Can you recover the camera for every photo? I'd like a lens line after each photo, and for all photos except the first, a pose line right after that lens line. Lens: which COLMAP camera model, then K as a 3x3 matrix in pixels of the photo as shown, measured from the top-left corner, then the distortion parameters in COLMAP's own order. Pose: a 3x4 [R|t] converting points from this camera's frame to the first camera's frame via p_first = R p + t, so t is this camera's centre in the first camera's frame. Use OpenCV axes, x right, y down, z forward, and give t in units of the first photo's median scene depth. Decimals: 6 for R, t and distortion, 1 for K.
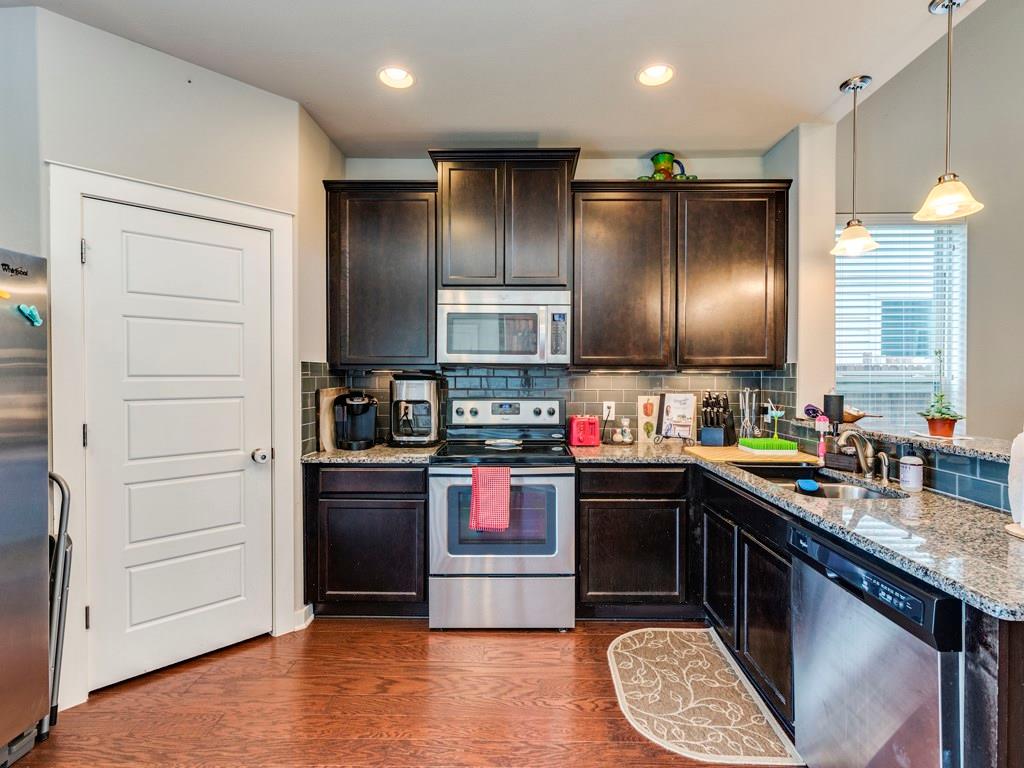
lens RADIAL K [[498.0, 0, 519.2], [0, 498.0, 384.2], [0, 0, 1]] dist [0.002439, -0.000409]
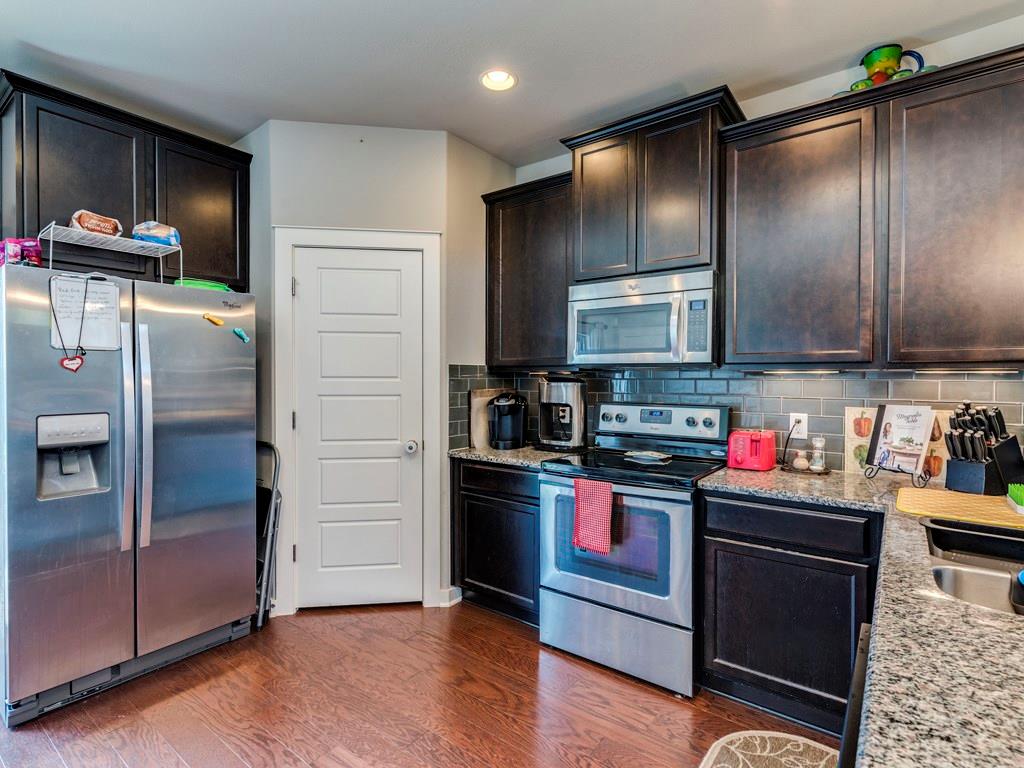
lens RADIAL K [[513.8, 0, 512.0], [0, 513.8, 384.0], [0, 0, 1]] dist [0.003244, 0.000251]
pose [[0.804061, 0.008988, -0.594479, 0.331951], [-0.012631, 0.999918, -0.001966, -0.001493], [0.594412, 0.009090, 0.804109, 0.157143]]
